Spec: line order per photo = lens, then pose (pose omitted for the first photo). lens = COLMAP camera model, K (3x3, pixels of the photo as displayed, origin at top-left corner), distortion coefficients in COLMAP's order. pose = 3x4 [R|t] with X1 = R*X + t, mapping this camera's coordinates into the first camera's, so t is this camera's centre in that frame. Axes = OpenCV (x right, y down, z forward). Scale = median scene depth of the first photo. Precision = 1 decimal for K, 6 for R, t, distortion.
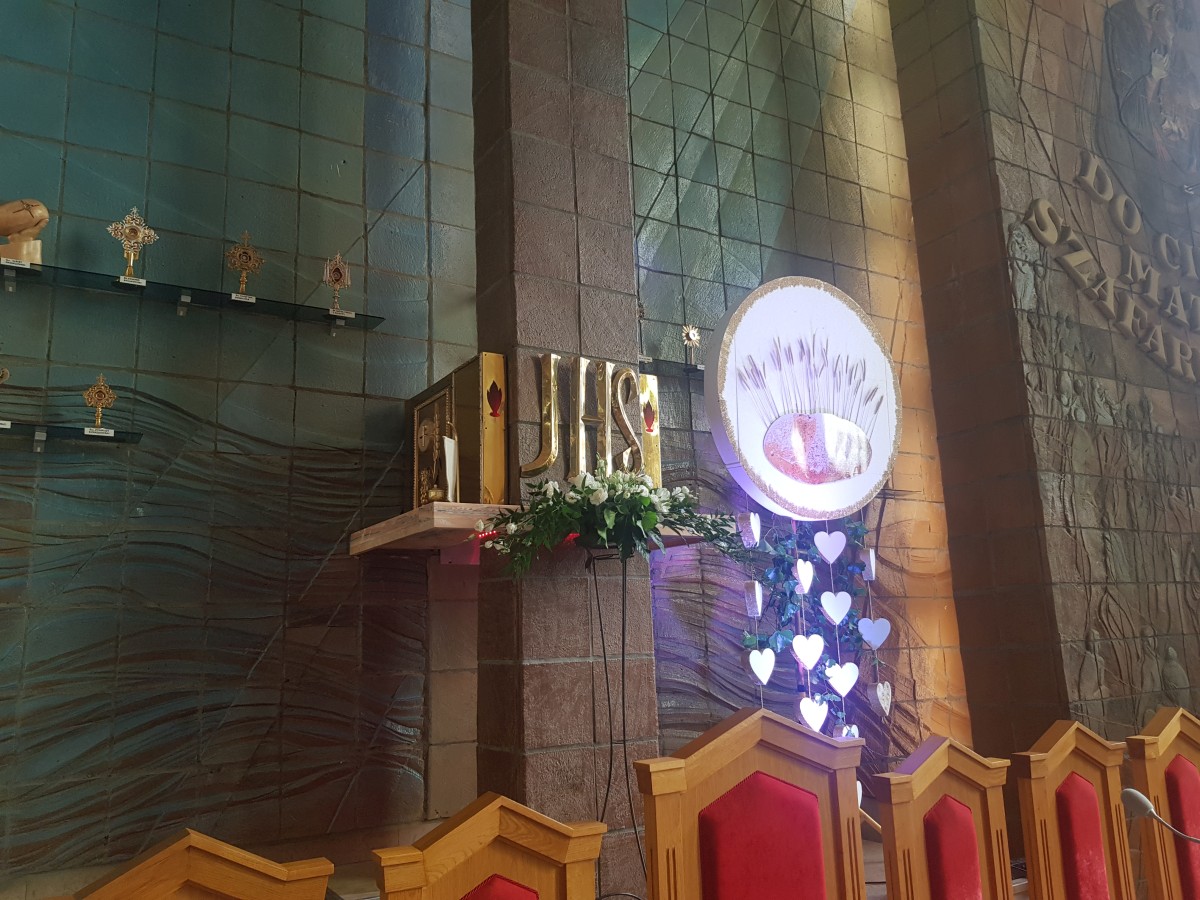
lens RADIAL K [[928.3, 0, 614.7], [0, 928.3, 452.9], [0, 0, 1]] dist [0.054063, -0.091411]
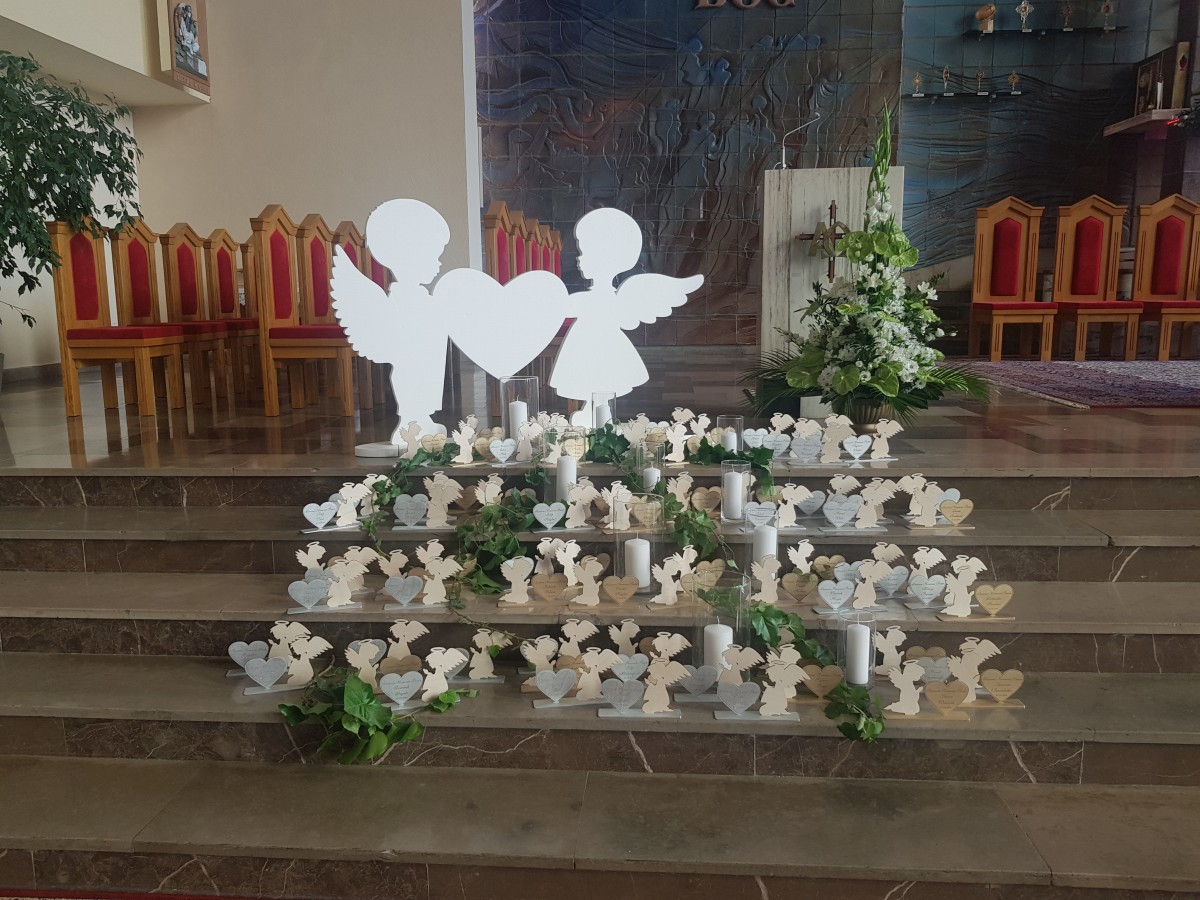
lens RADIAL K [[928.3, 0, 588.8], [0, 928.3, 454.0], [0, 0, 1]] dist [0.054063, -0.091411]
pose [[0.806741, 0.126559, -0.577193, 0.130410], [0.100406, 0.933231, 0.344963, -0.084888], [0.582312, -0.336249, 0.740168, -1.706596]]
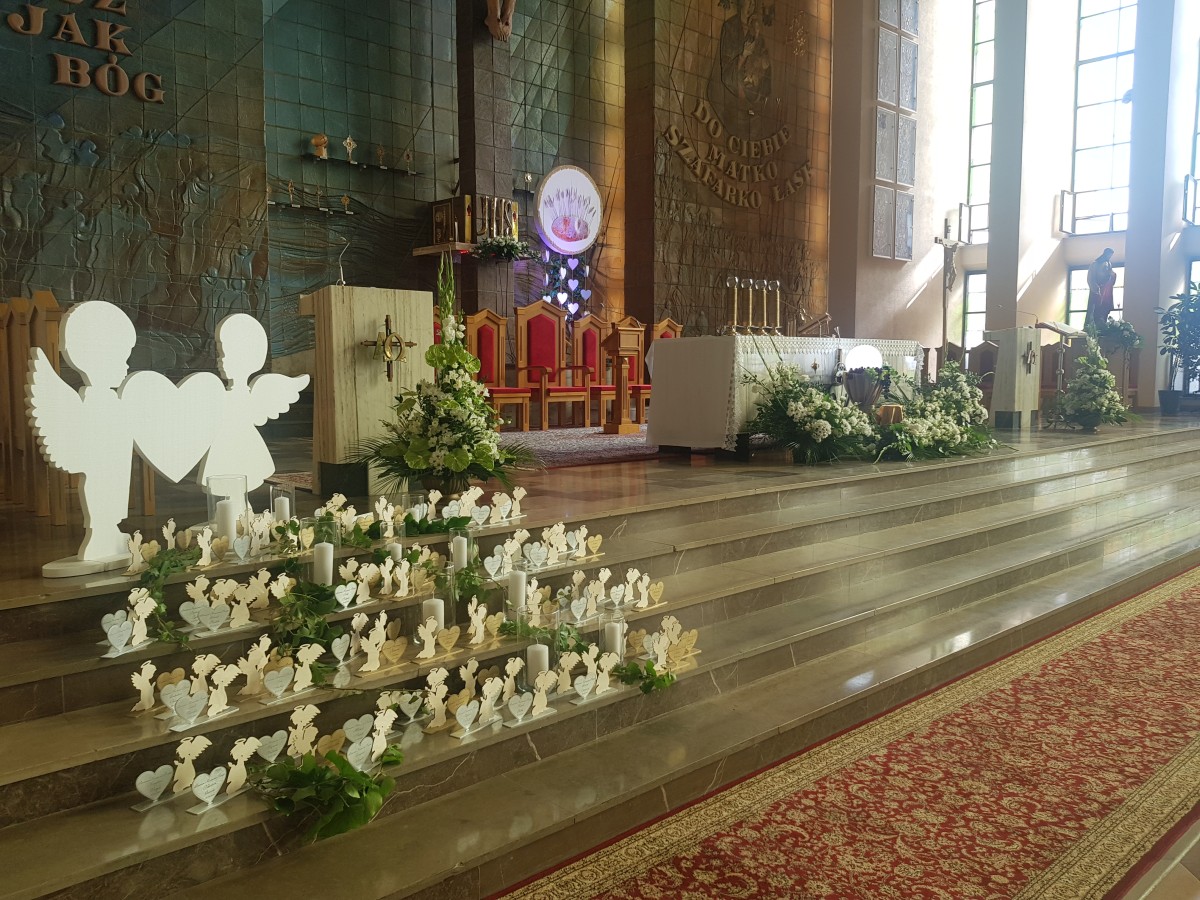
lens RADIAL K [[928.3, 0, 602.8], [0, 928.3, 451.6], [0, 0, 1]] dist [0.054063, -0.091411]
pose [[0.980861, 0.019666, 0.193712, -0.233768], [-0.074107, 0.957715, 0.278012, -0.156120], [-0.180053, -0.287047, 0.940843, -1.971727]]
